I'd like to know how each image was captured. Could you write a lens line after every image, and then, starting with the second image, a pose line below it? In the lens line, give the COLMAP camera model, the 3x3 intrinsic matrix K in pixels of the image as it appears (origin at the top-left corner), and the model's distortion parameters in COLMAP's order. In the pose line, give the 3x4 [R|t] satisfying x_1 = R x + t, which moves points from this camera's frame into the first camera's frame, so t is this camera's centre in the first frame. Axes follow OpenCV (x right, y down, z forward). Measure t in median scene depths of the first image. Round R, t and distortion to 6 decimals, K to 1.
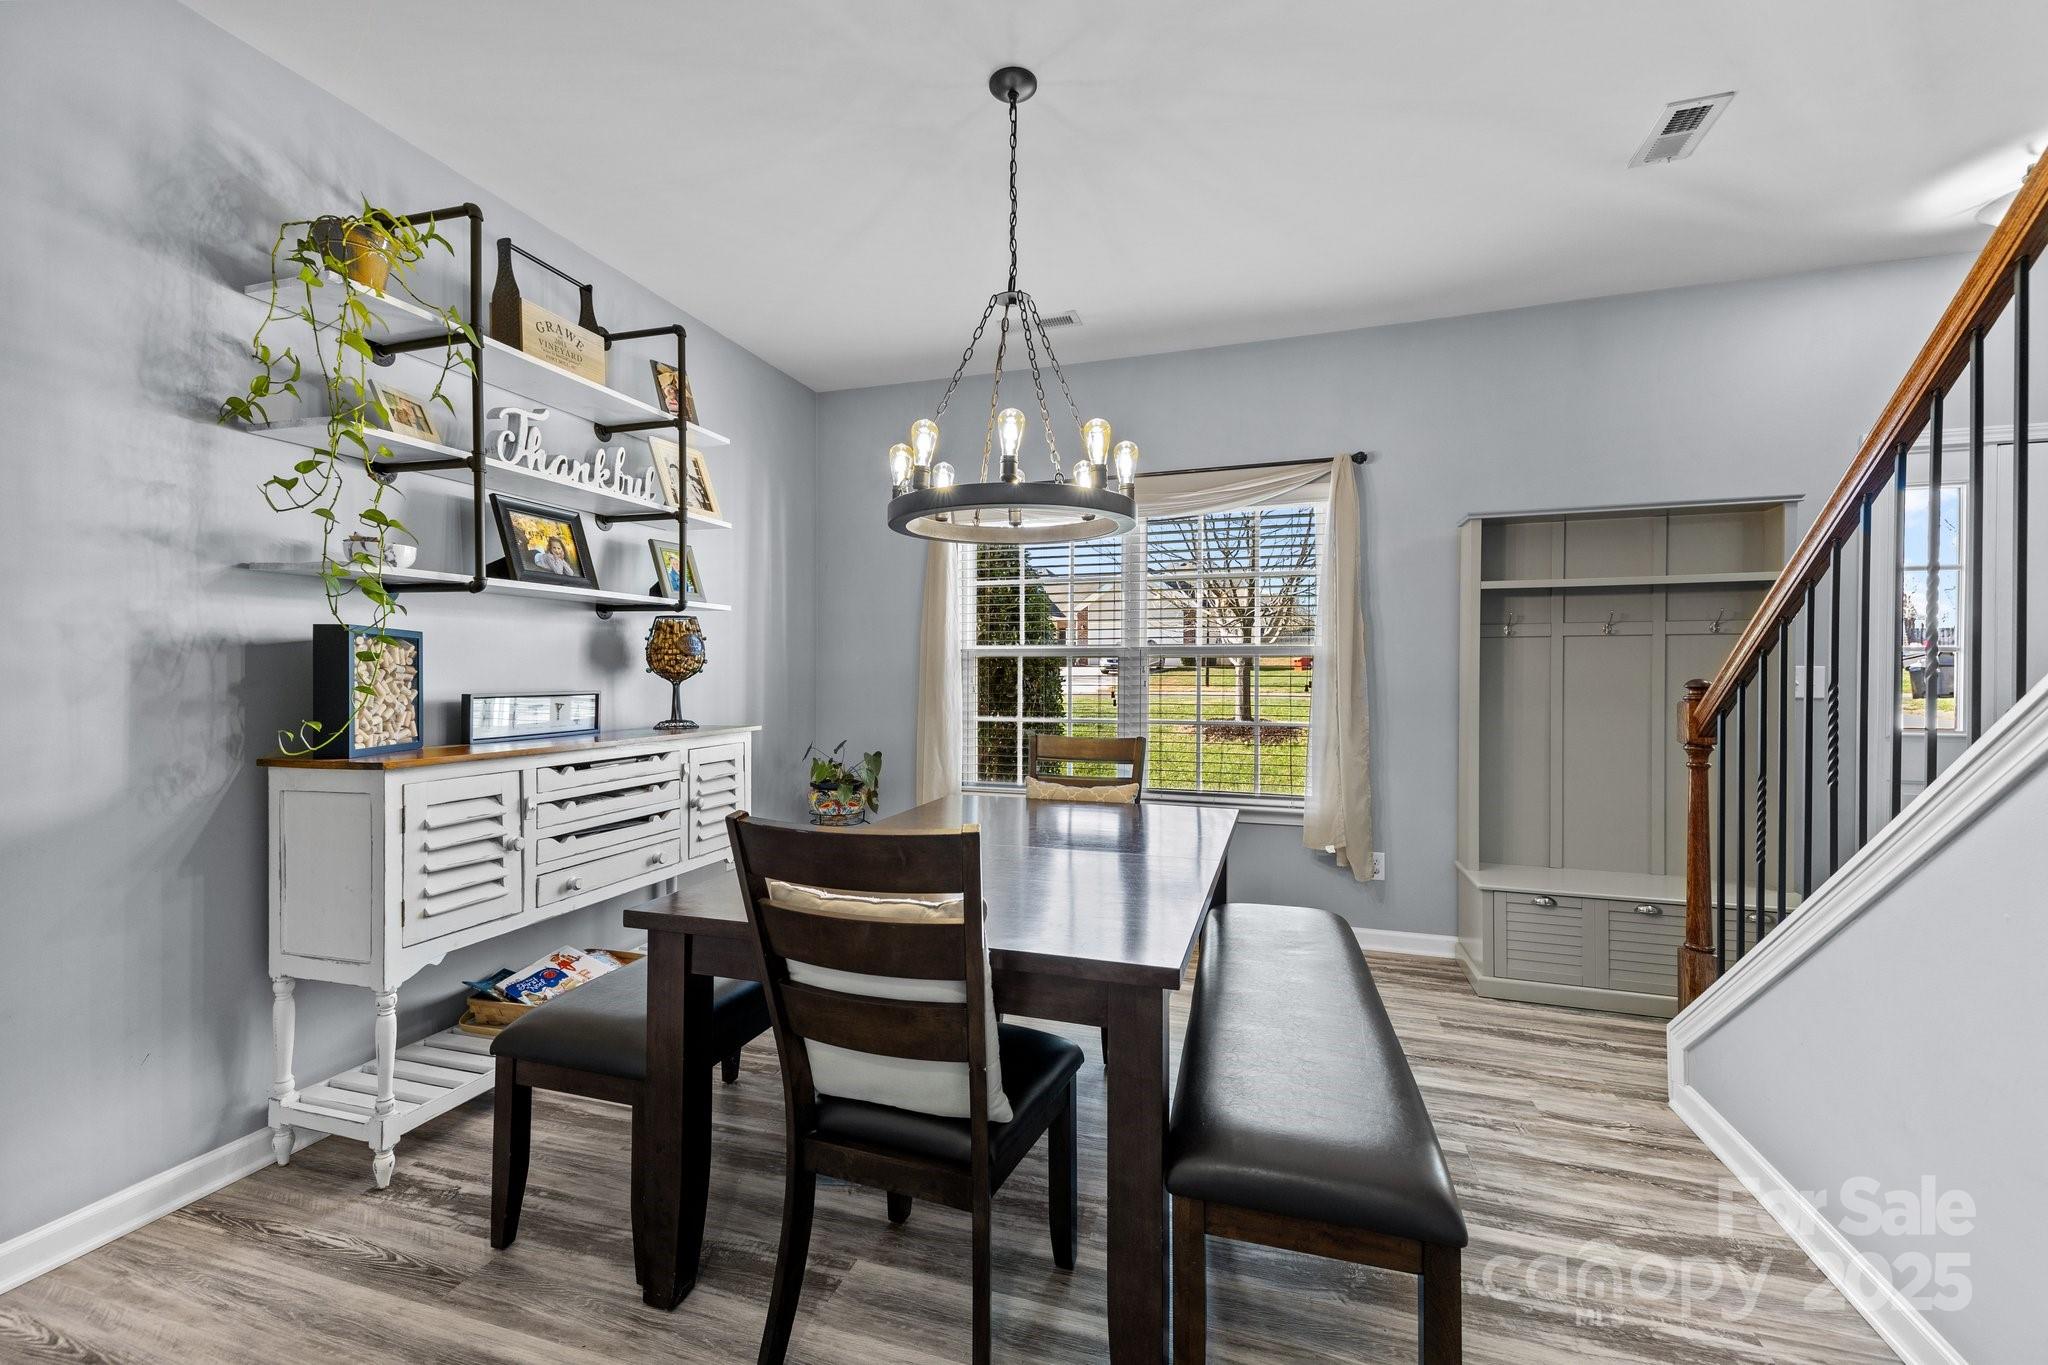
lens RADIAL K [[848.3, 0, 1017.2], [0, 848.3, 678.7], [0, 0, 1]] dist [0.002977, 0.000075]
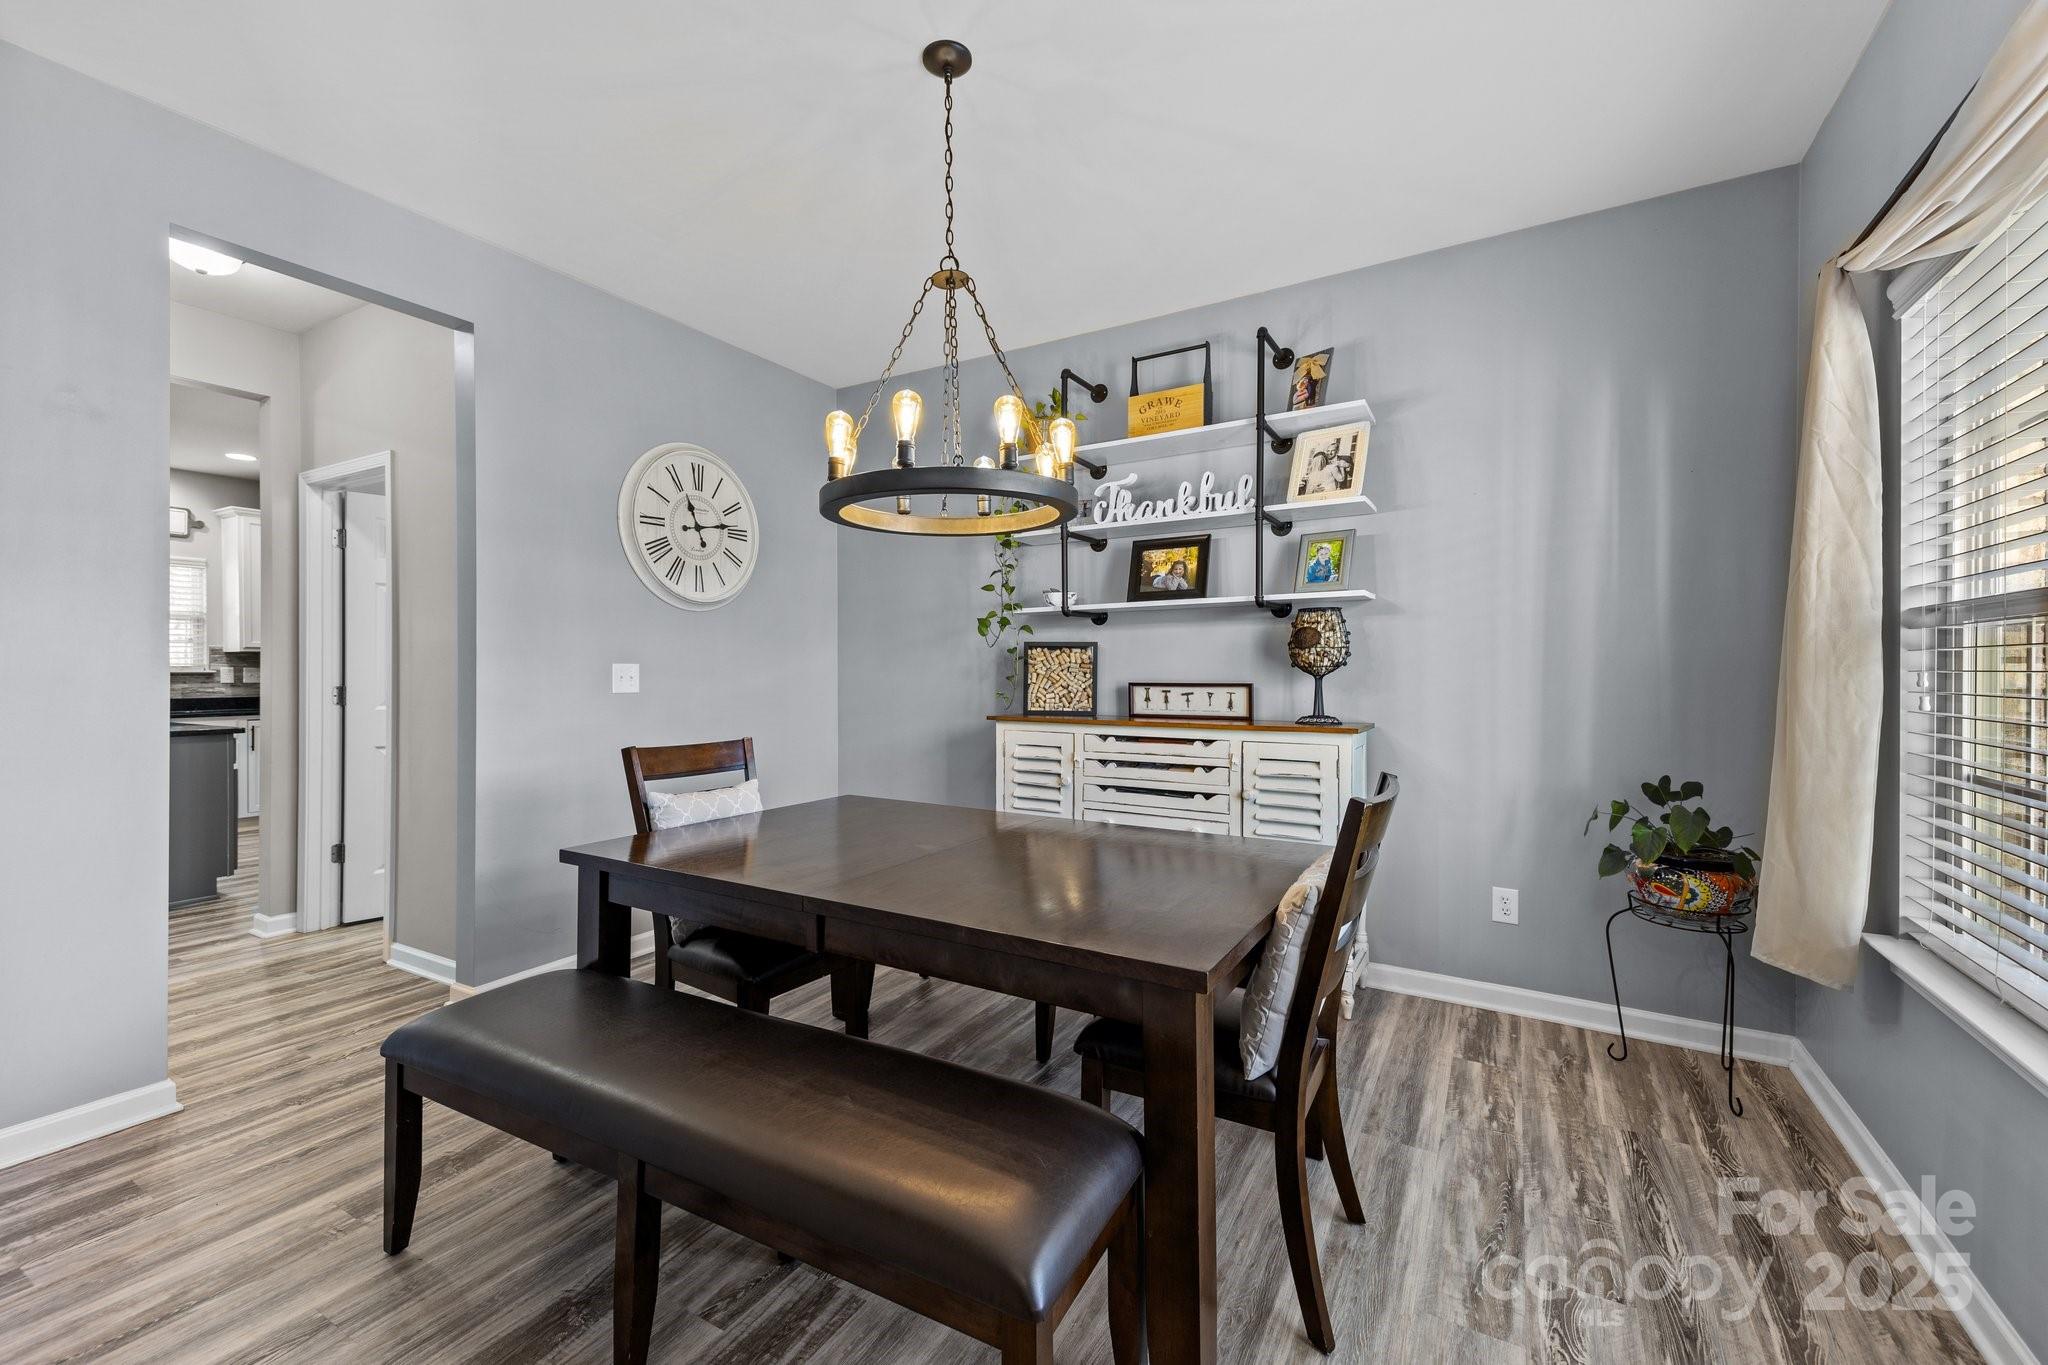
lens RADIAL K [[848.3, 0, 1008.3], [0, 848.3, 674.5], [0, 0, 1]] dist [0.002977, 0.000075]
pose [[-0.251399, 0.001281, -0.967883, 0.762189], [-0.007300, 0.999968, 0.003219, 0.000973], [0.967856, 0.007874, -0.251382, 1.092914]]
